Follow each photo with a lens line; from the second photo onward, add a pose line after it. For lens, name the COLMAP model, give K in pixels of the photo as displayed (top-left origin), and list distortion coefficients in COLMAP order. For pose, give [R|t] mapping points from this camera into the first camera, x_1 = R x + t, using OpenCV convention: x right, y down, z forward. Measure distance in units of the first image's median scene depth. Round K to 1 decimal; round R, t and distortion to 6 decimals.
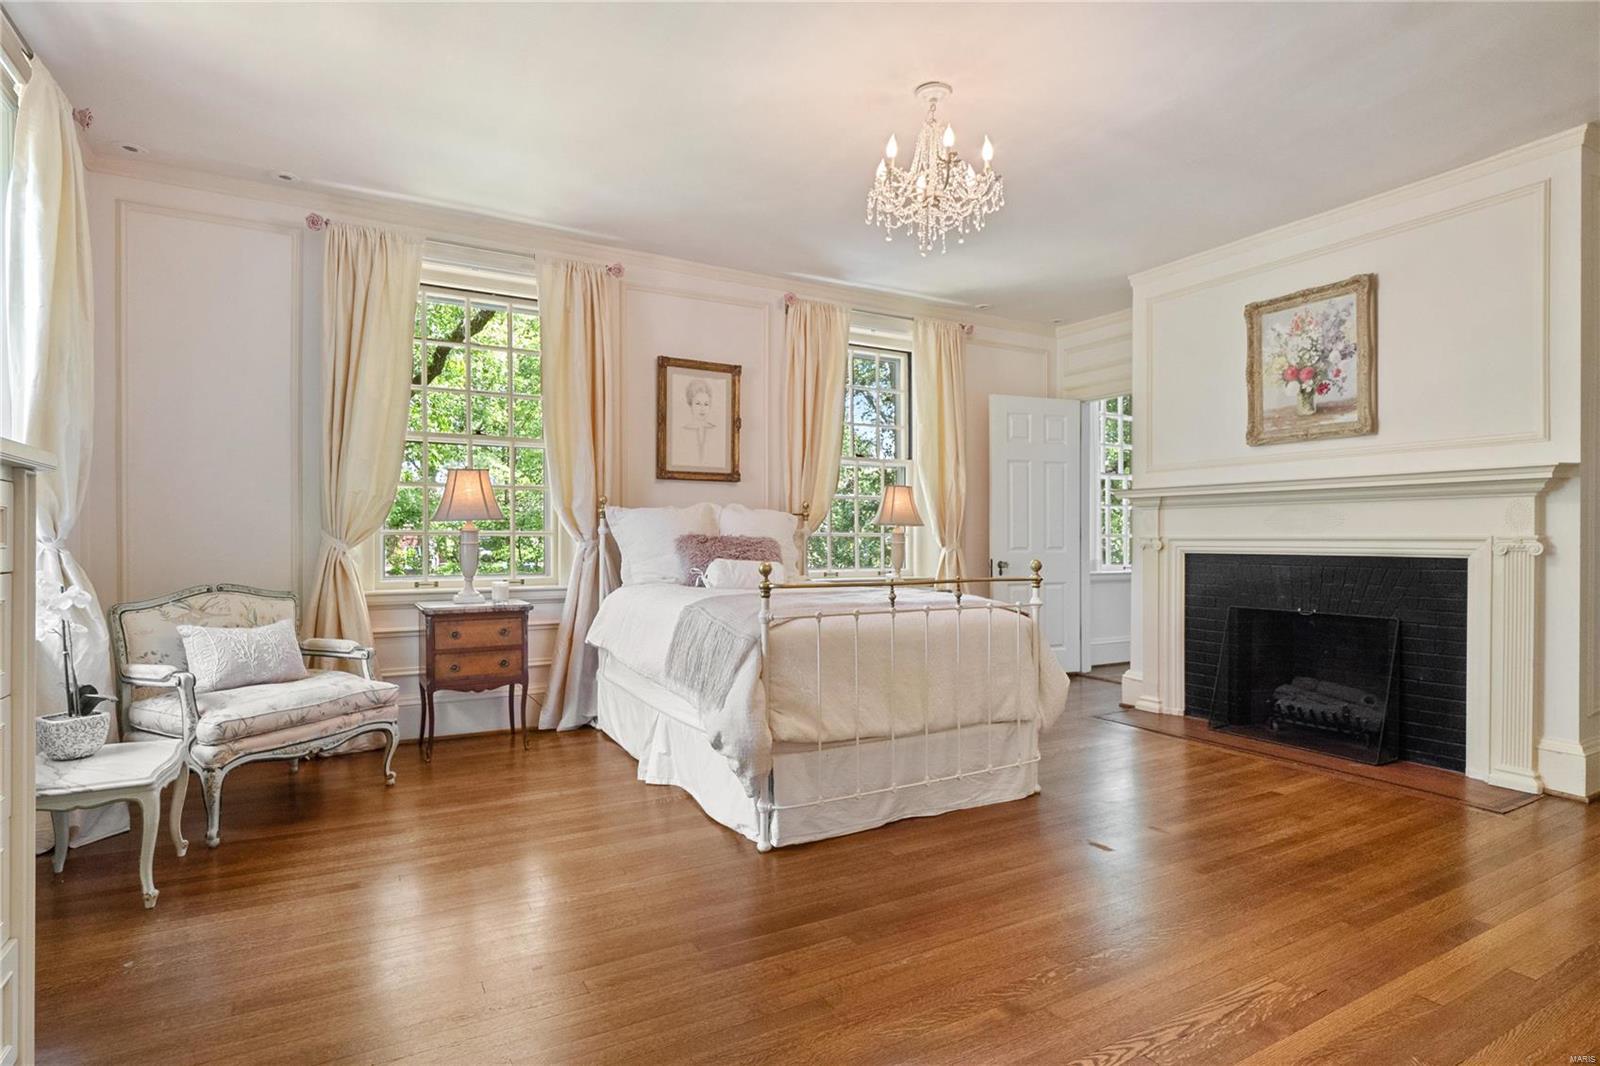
lens RADIAL K [[812.5, 0, 800.5], [0, 812.5, 535.3], [0, 0, 1]] dist [-0.003245, -0.001774]
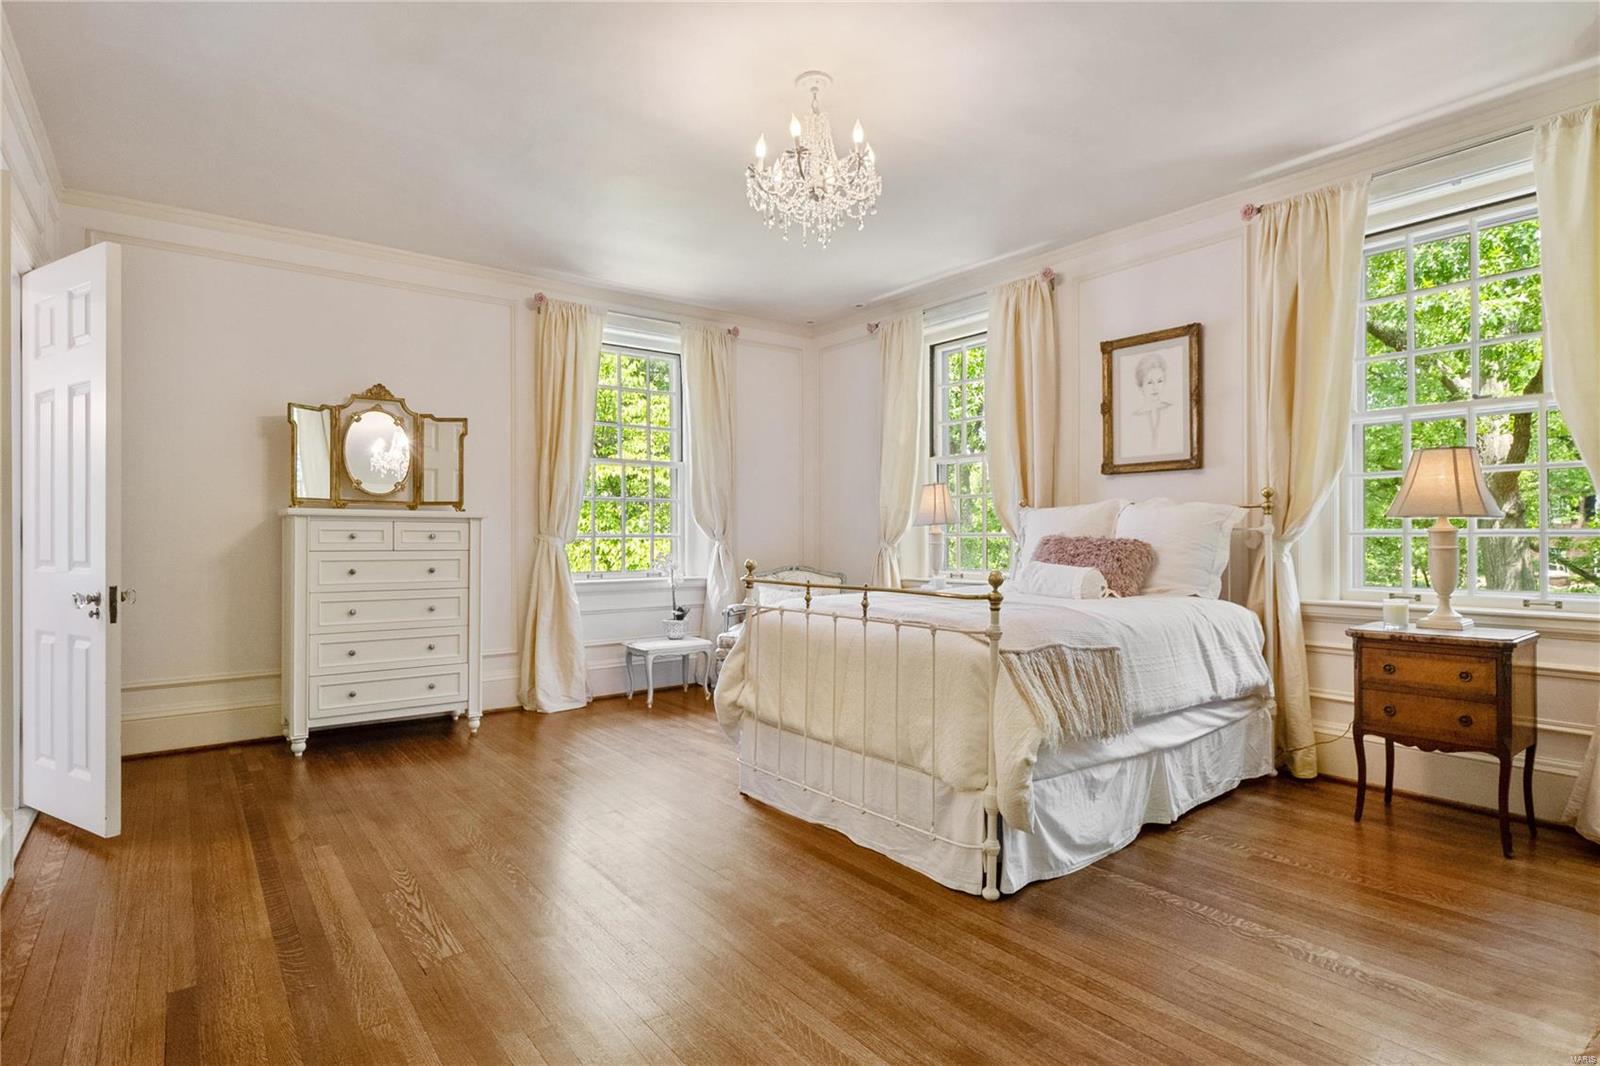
lens RADIAL K [[812.5, 0, 792.9], [0, 812.5, 525.1], [0, 0, 1]] dist [-0.003245, -0.001774]
pose [[0.143159, -0.016118, -0.989568, 0.305898], [0.004632, 0.999867, -0.015615, 0.000246], [0.989689, -0.002349, 0.143214, 0.229459]]
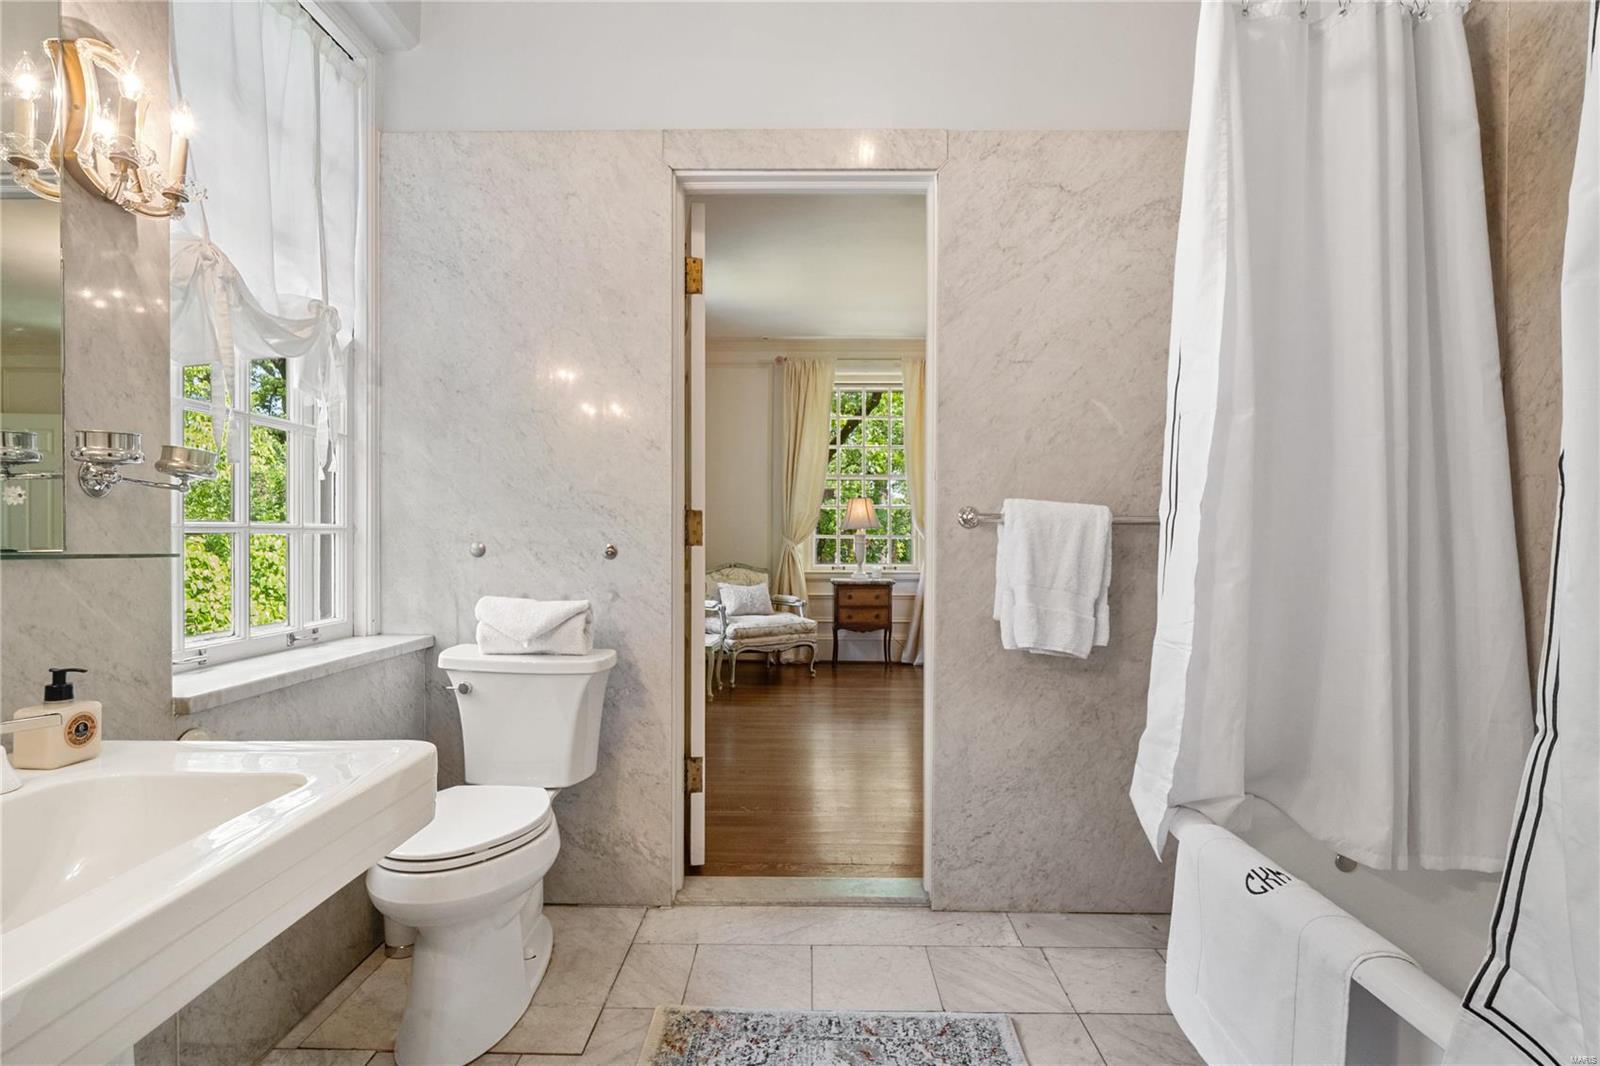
lens RADIAL K [[812.5, 0, 797.5], [0, 812.5, 540.7], [0, 0, 1]] dist [-0.003245, -0.001774]
pose [[0.860479, 0.006148, -0.509448, 0.382524], [-0.004561, 0.999980, 0.004364, -0.000786], [0.509465, -0.001432, 0.860490, -0.567690]]
